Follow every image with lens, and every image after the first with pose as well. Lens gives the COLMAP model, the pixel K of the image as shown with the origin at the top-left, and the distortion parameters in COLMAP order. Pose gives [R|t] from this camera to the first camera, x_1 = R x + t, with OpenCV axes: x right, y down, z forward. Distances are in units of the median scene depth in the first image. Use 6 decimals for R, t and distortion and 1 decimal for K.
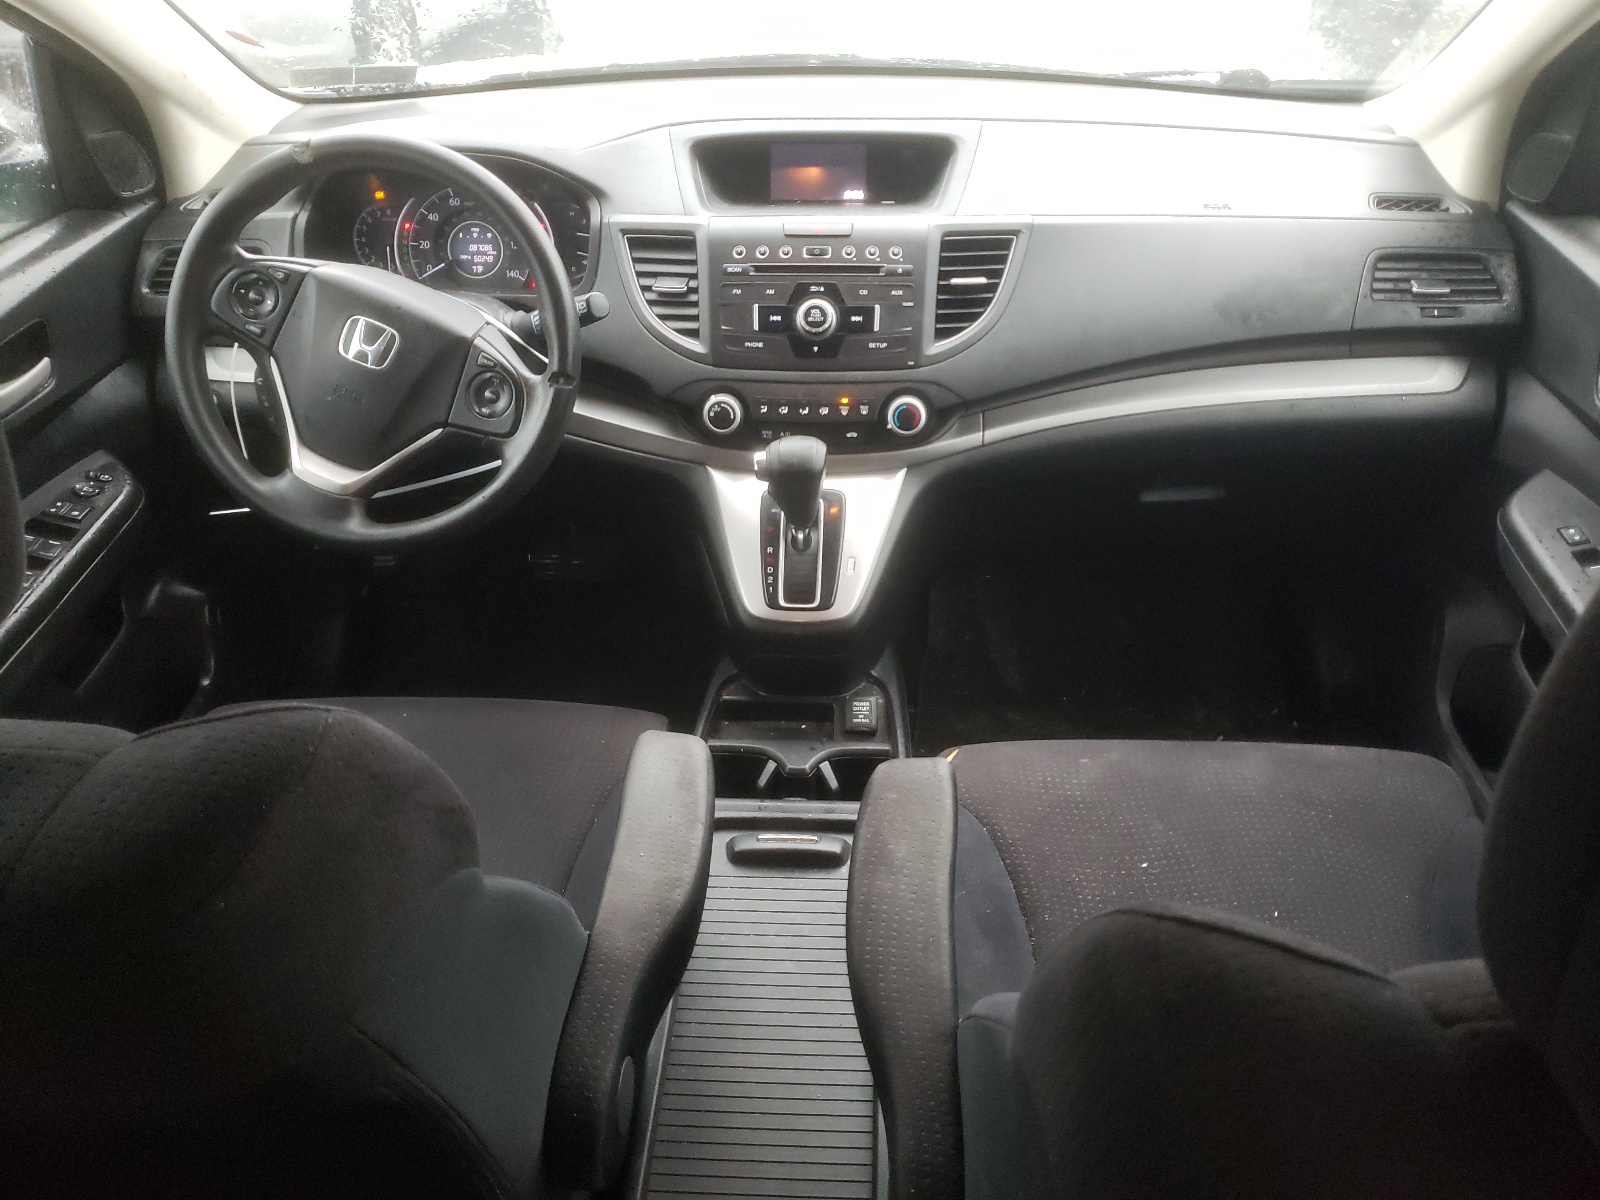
lens RADIAL K [[1221.2, 0, 796.7], [0, 1221.2, 597.0], [0, 0, 1]] dist [-0.008367, -0.002733]
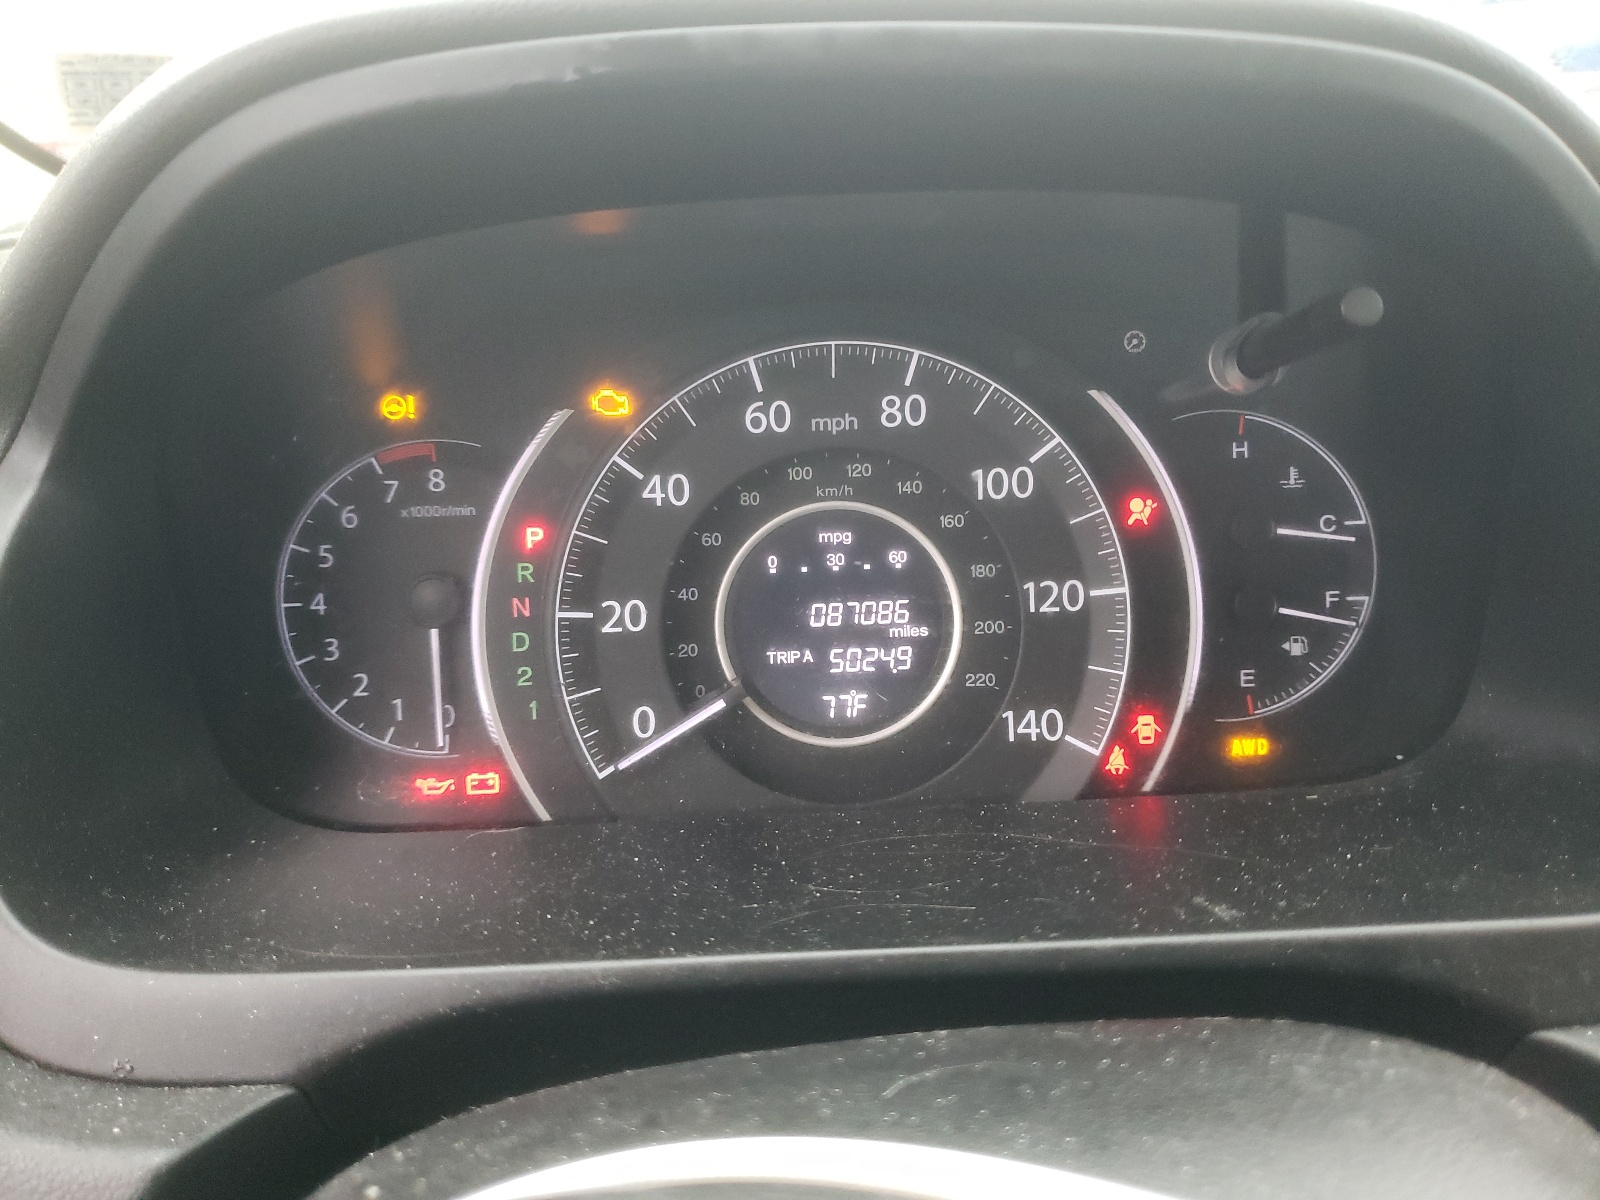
lens RADIAL K [[1221.2, 0, 801.3], [0, 1221.2, 605.2], [0, 0, 1]] dist [-0.008367, -0.002733]
pose [[0.993080, -0.056298, 0.103067, -0.293680], [0.076976, 0.974840, -0.209195, -0.241883], [-0.088696, 0.215681, 0.972427, 0.782953]]
